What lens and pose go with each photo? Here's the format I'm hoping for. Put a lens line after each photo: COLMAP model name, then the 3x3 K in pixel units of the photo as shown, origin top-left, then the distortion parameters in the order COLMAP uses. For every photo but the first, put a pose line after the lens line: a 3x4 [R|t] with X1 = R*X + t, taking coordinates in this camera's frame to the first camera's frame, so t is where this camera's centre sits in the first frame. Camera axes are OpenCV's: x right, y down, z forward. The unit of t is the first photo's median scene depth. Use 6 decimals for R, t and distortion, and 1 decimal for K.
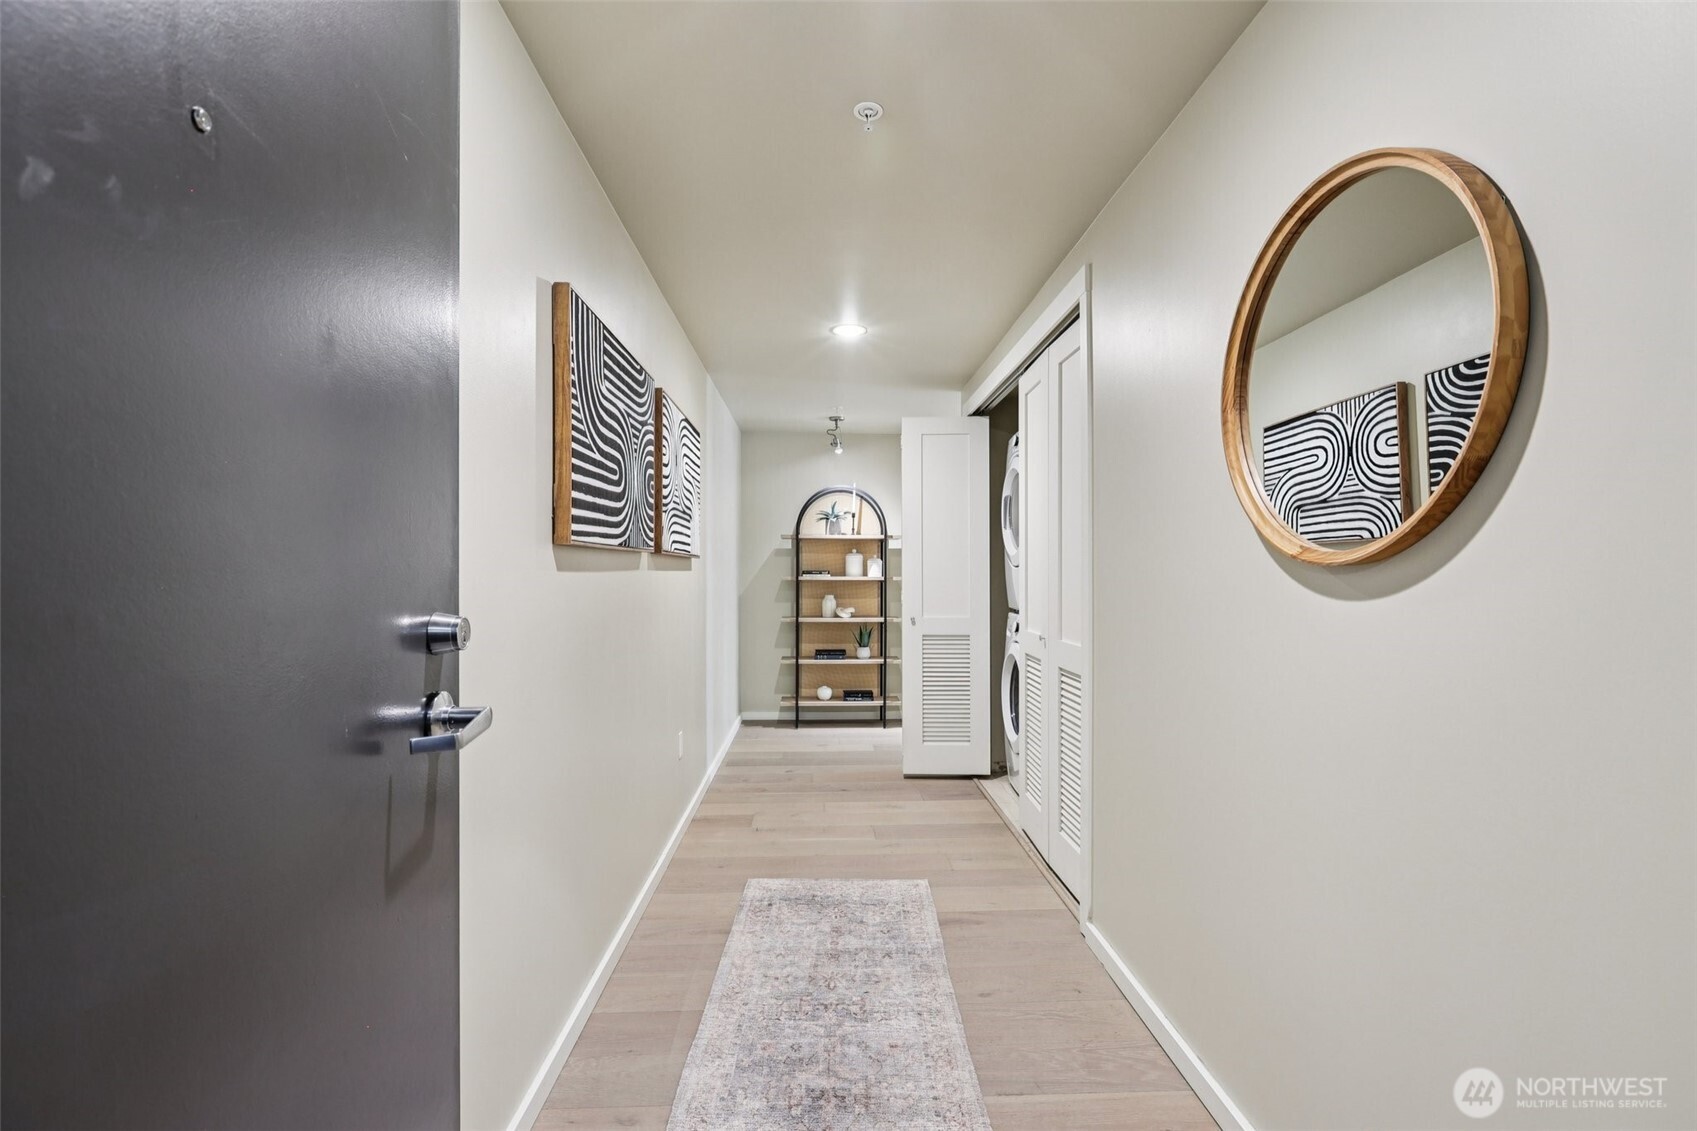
lens RADIAL K [[757.6, 0, 845.9], [0, 757.6, 562.9], [0, 0, 1]] dist [-0.002199, 0.002745]
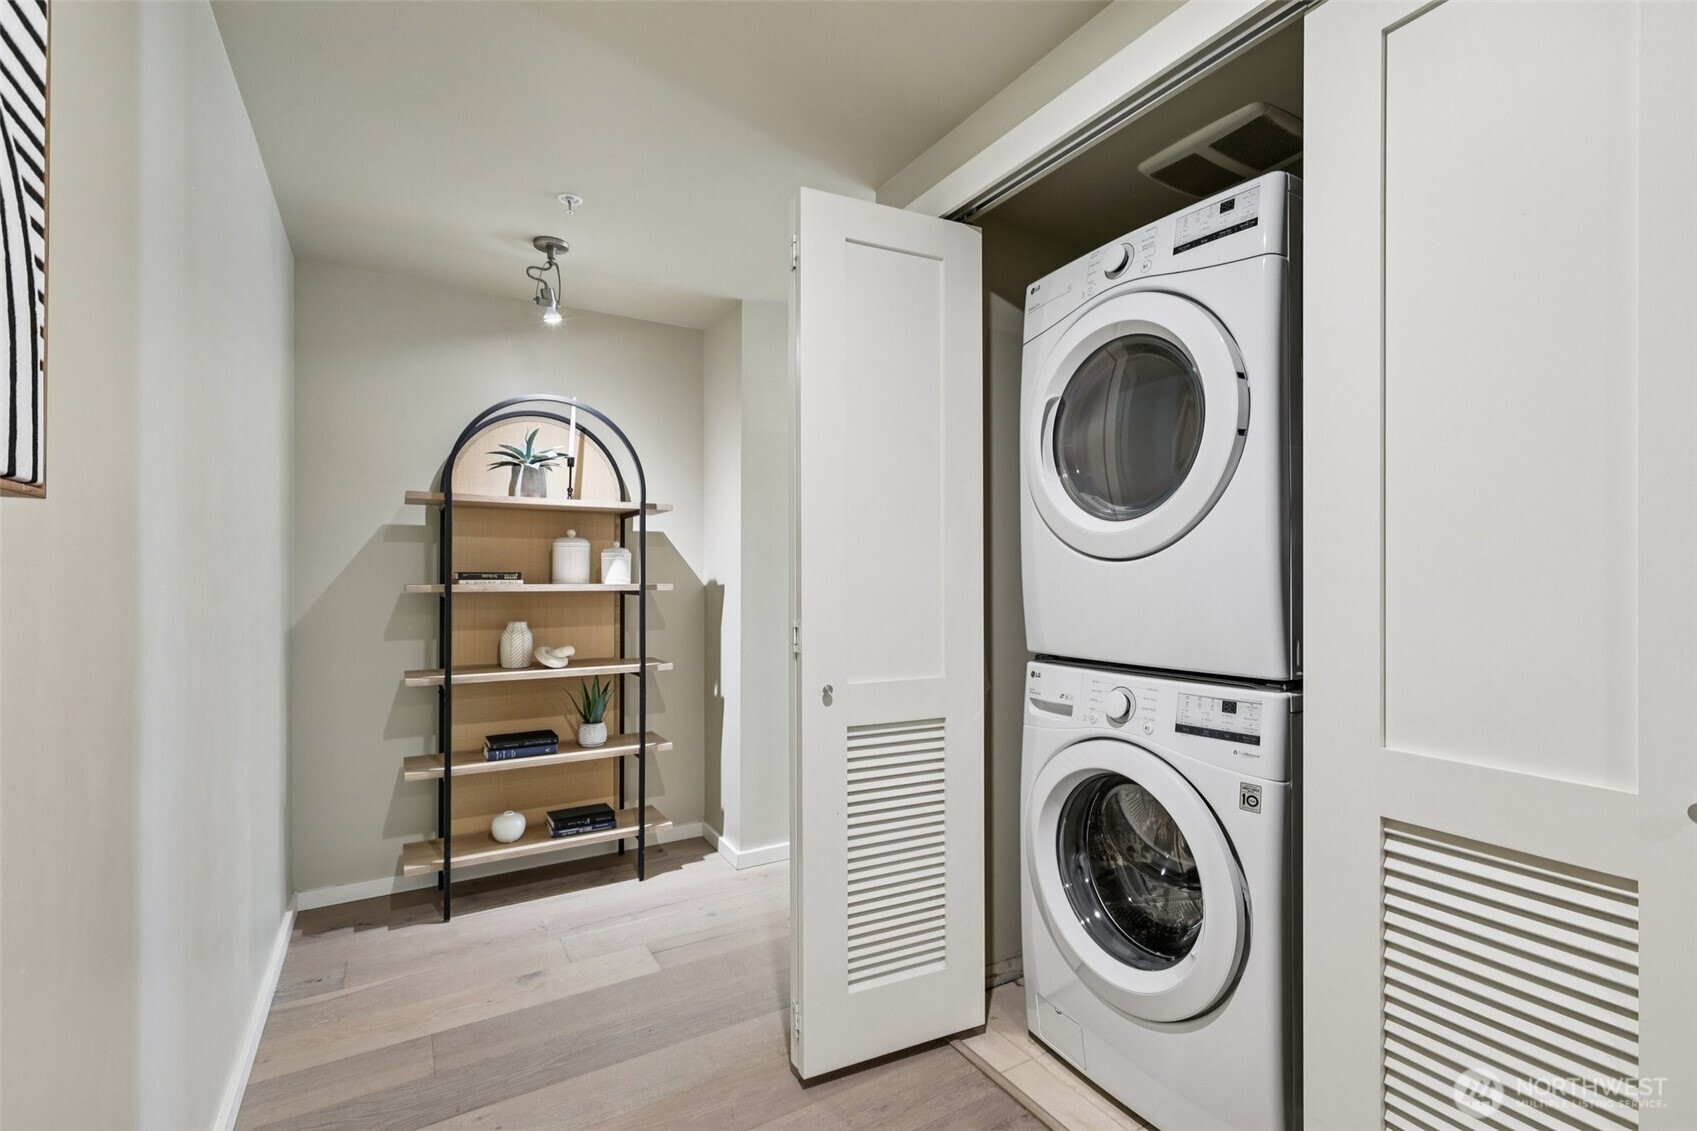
lens RADIAL K [[757.6, 0, 862.5], [0, 757.6, 575.1], [0, 0, 1]] dist [-0.002199, 0.002745]
pose [[0.870913, -0.000752, 0.491436, -0.069002], [-0.004526, 0.999944, 0.009552, 0.006464], [-0.491416, -0.010543, 0.870861, 0.470014]]
